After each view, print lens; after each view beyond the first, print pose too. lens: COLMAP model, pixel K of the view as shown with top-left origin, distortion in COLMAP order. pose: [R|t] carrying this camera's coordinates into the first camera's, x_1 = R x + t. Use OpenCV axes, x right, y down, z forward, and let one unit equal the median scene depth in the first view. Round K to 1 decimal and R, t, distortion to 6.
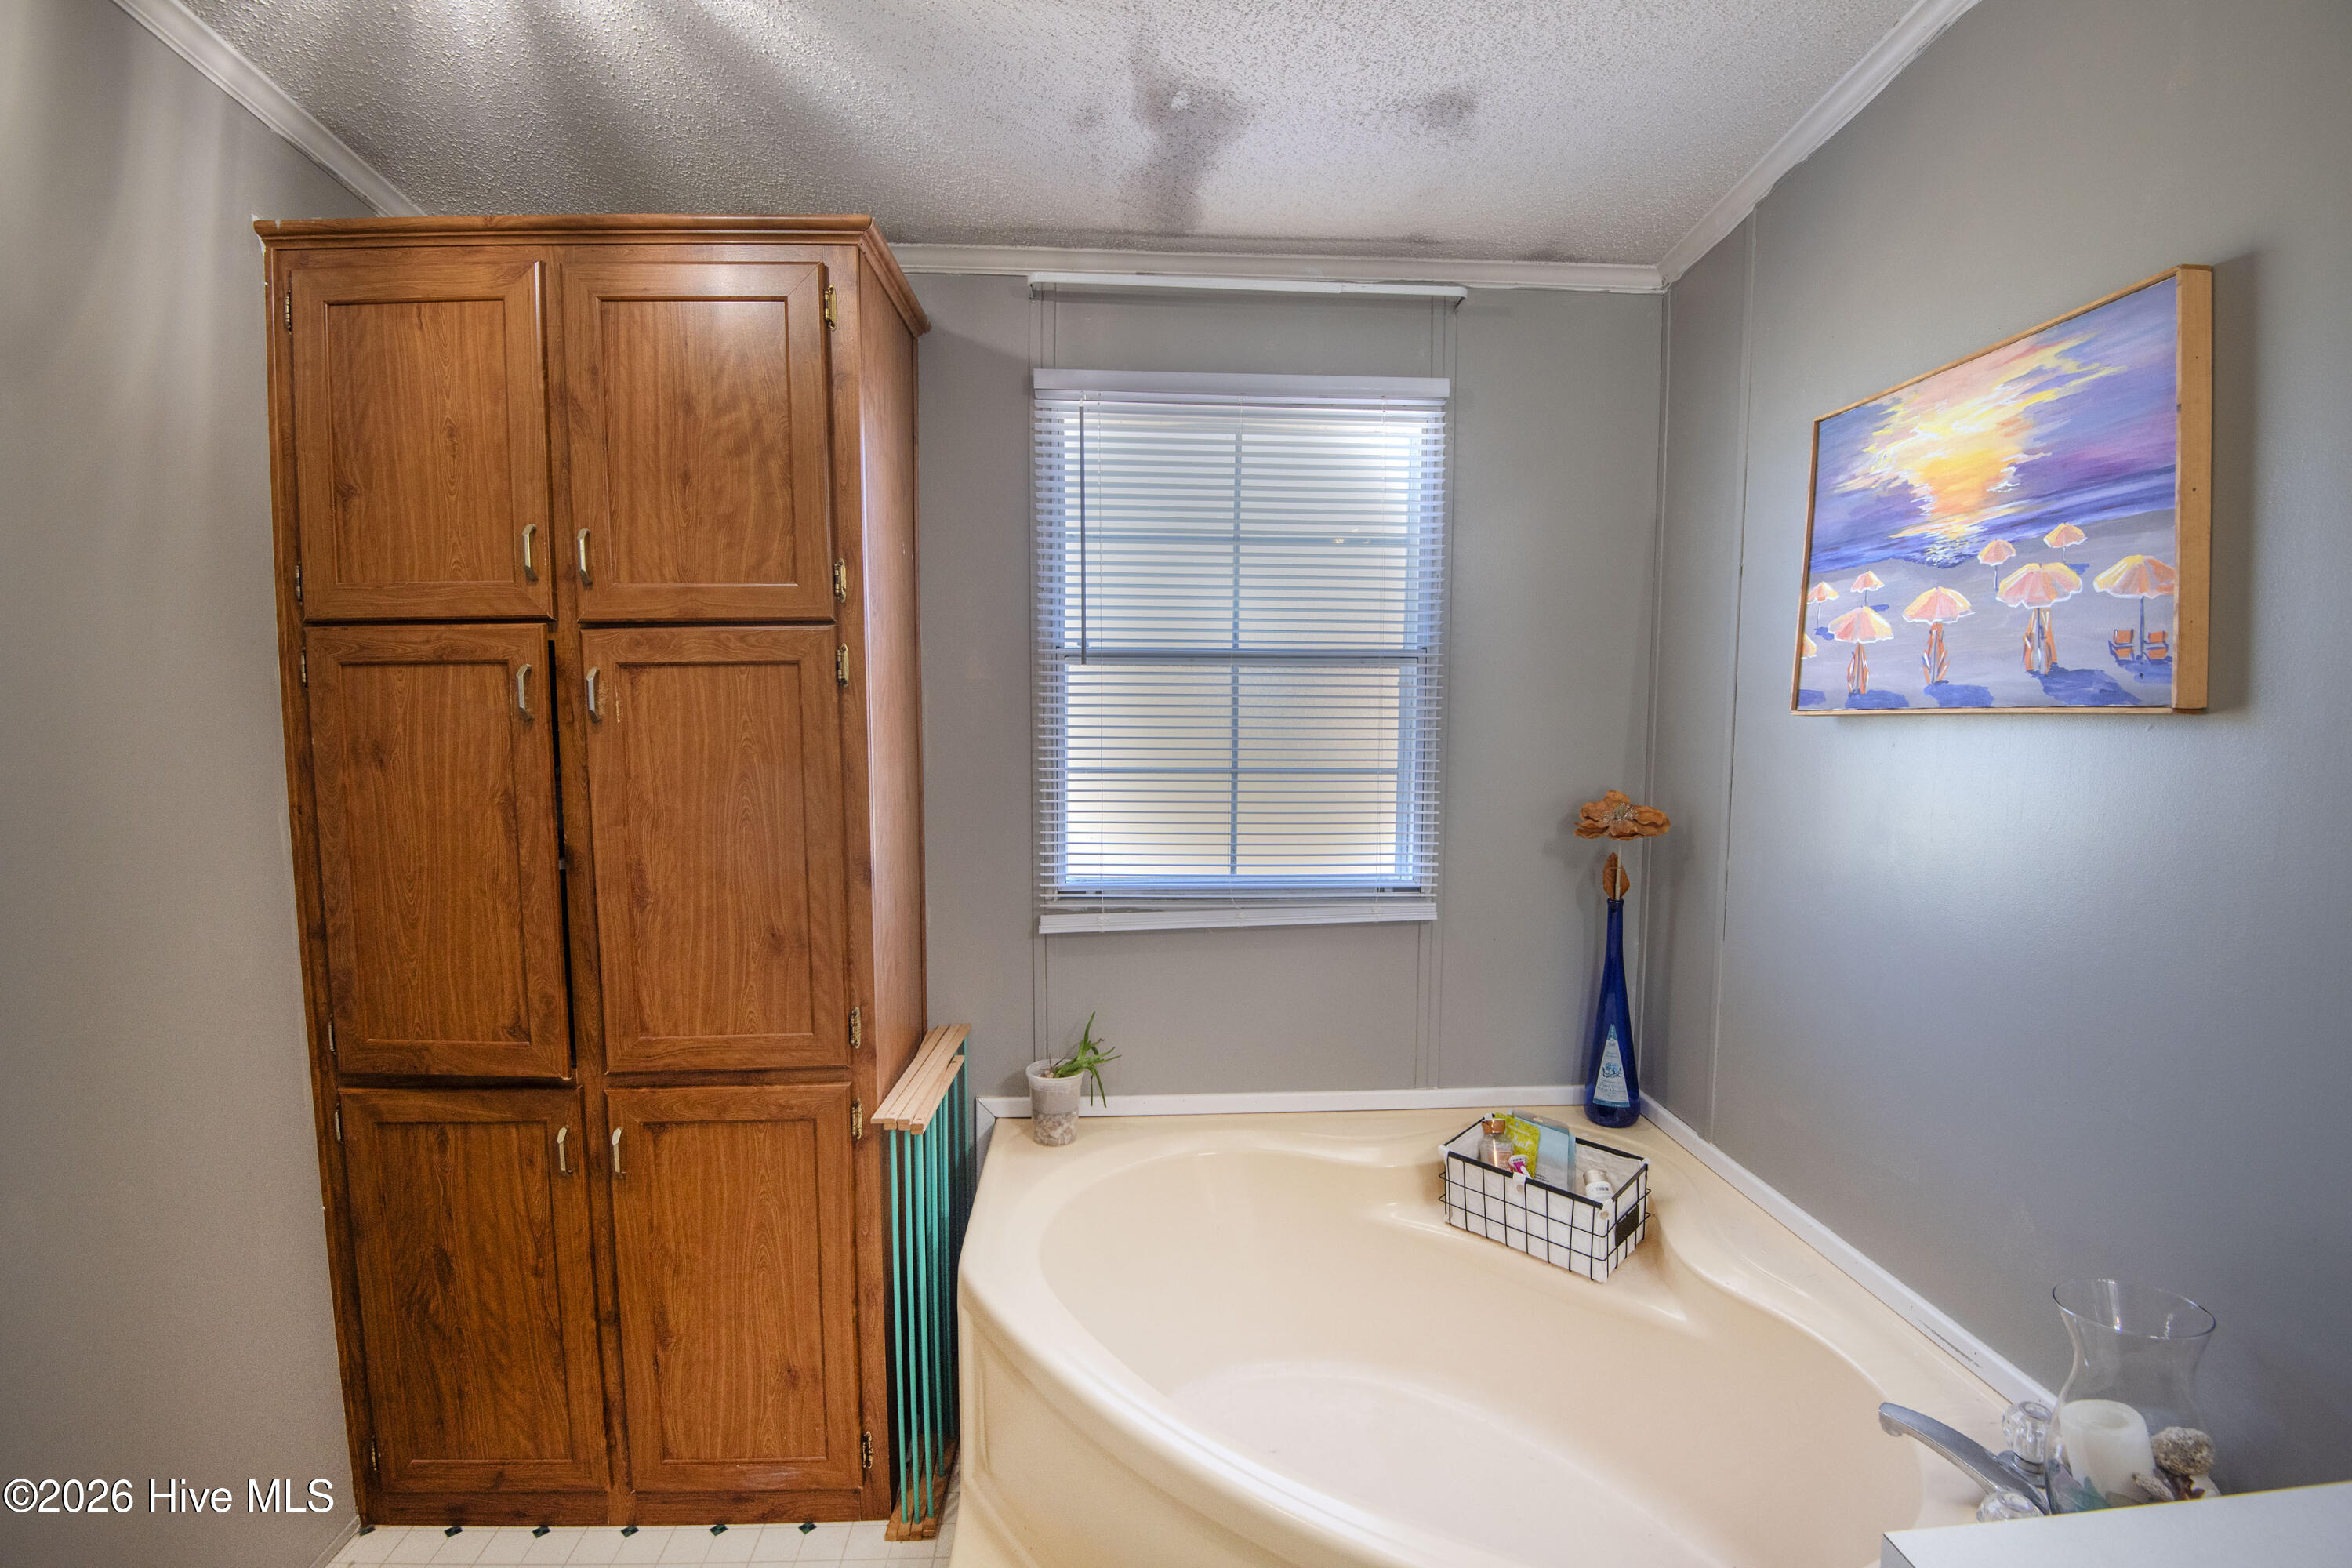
lens RADIAL K [[1111.8, 0, 1171.8], [0, 1111.8, 801.1], [0, 0, 1]] dist [-0.022391, -0.015248]
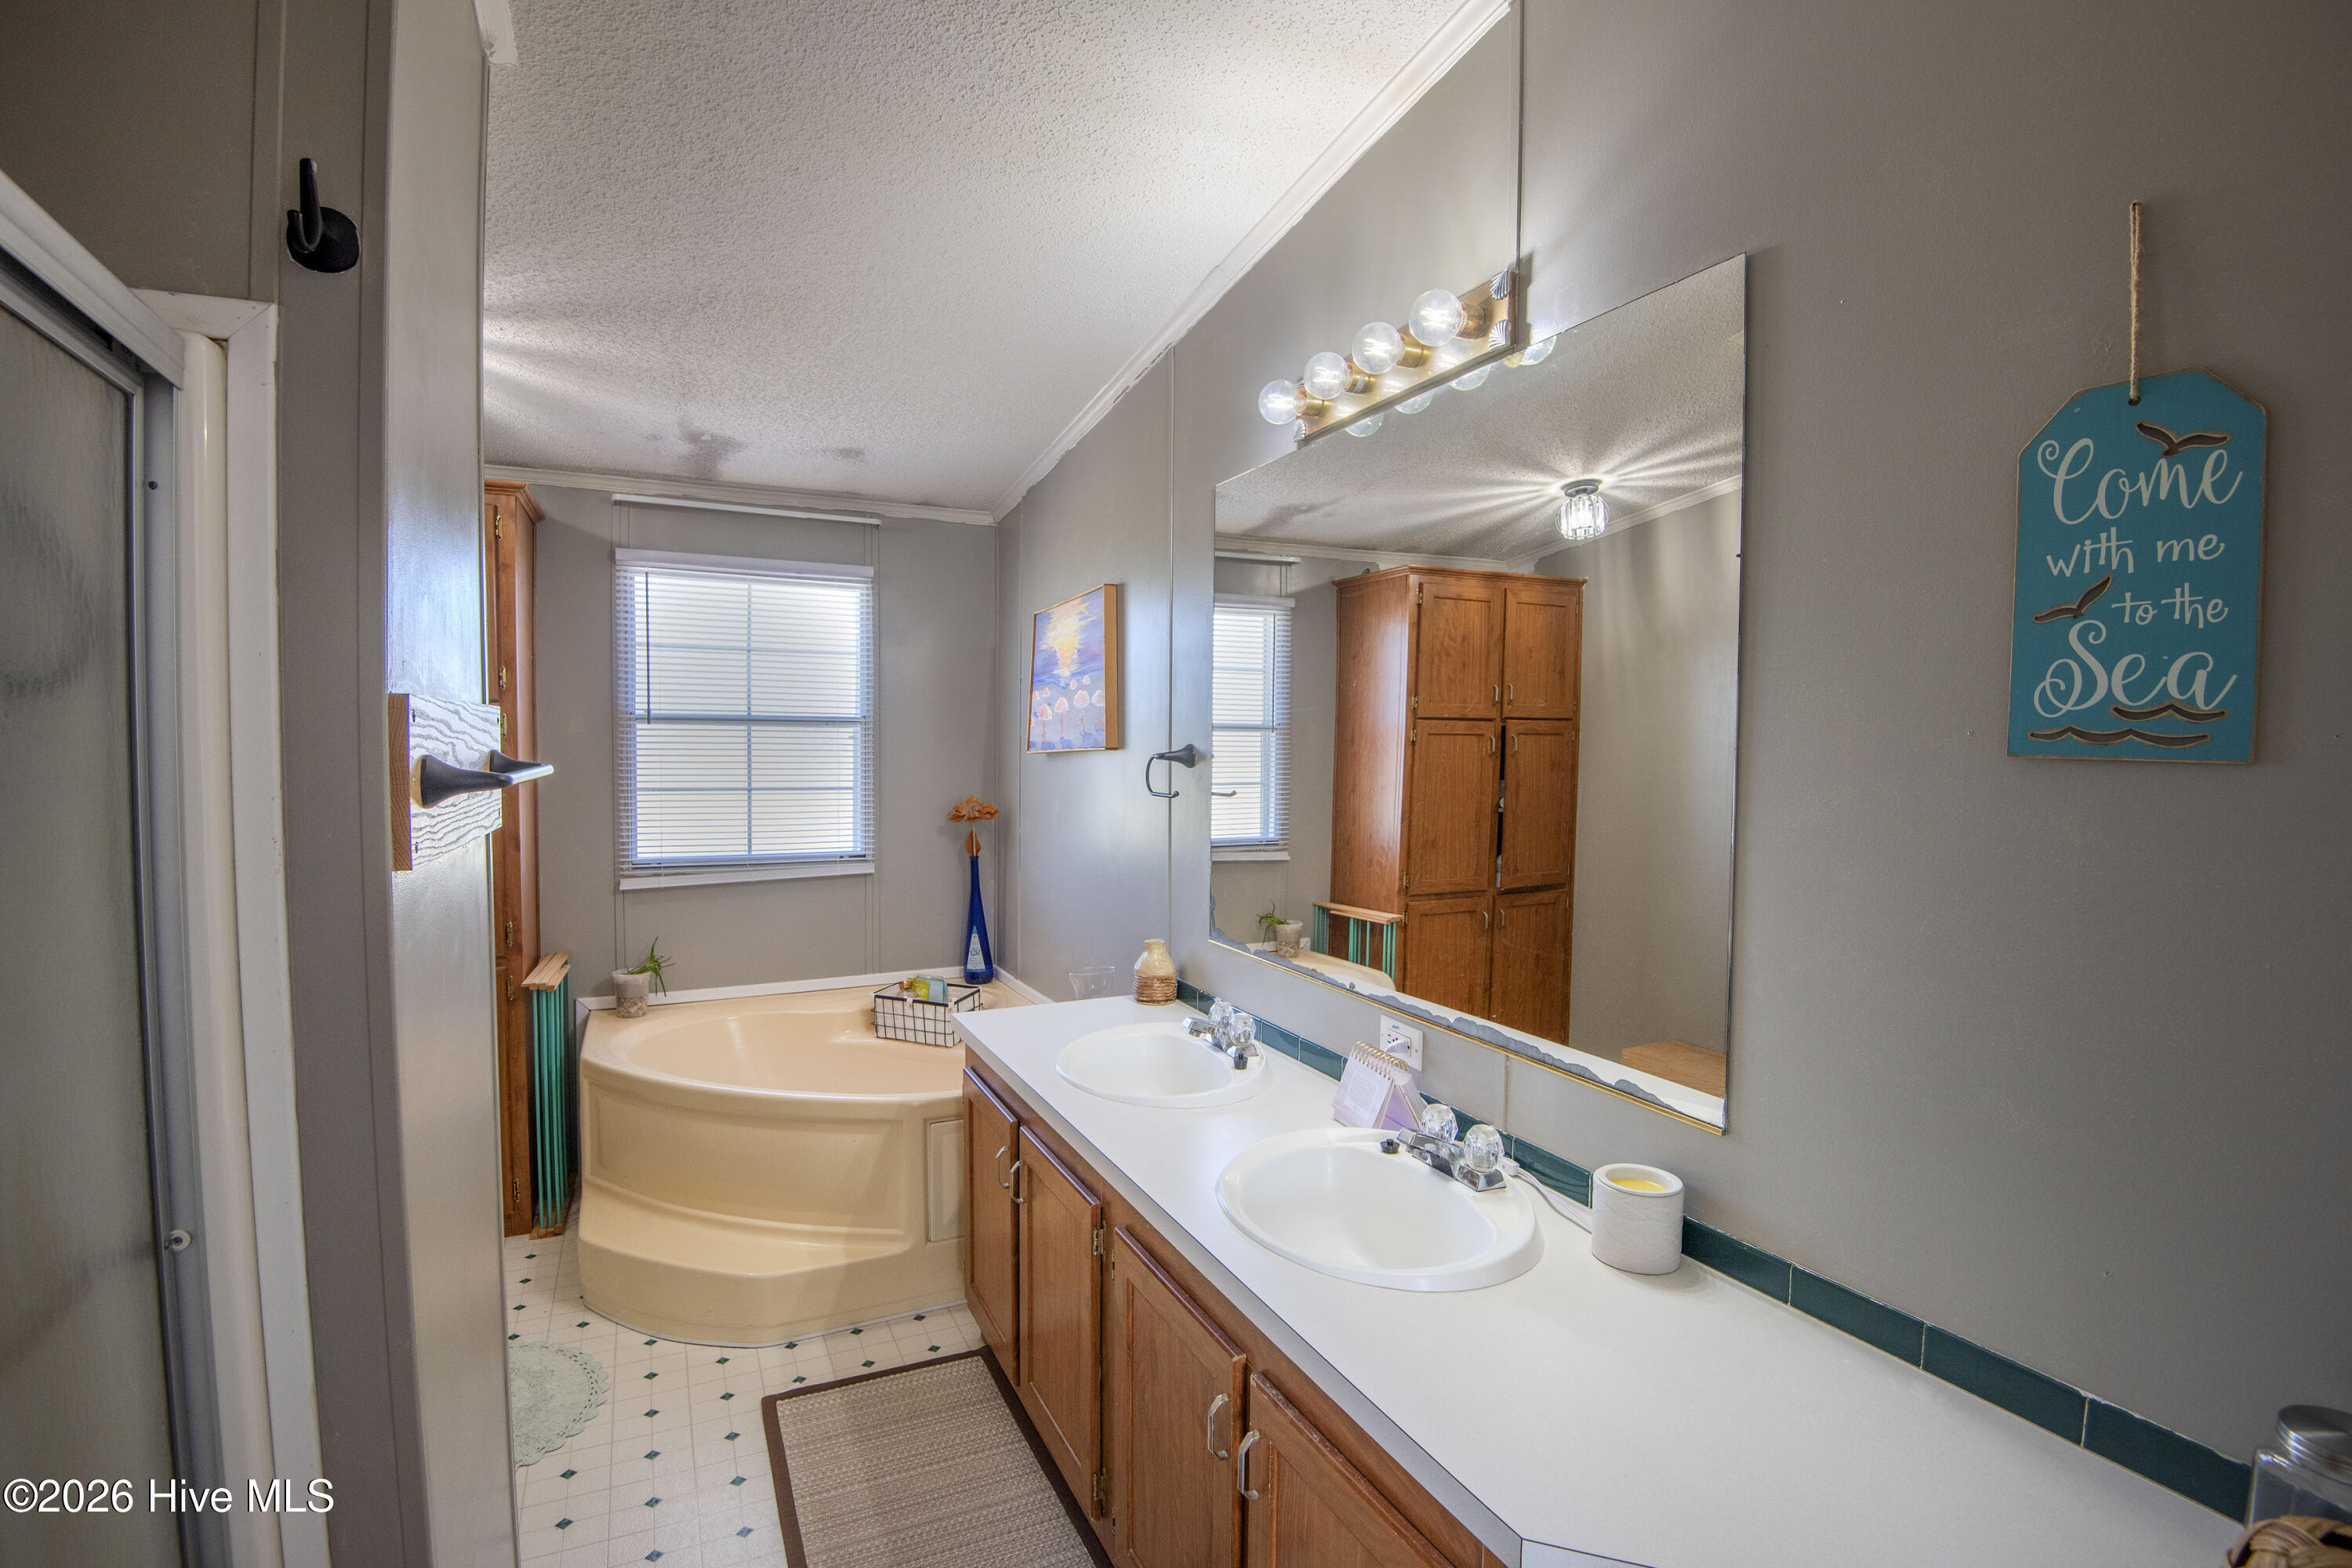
lens RADIAL K [[1111.8, 0, 1198.2], [0, 1111.8, 790.7], [0, 0, 1]] dist [-0.022391, -0.015248]
pose [[0.920374, -0.011161, 0.390881, 0.029490], [0.031203, 0.998501, -0.044960, 0.074784], [-0.389793, 0.053576, 0.919343, -0.820268]]
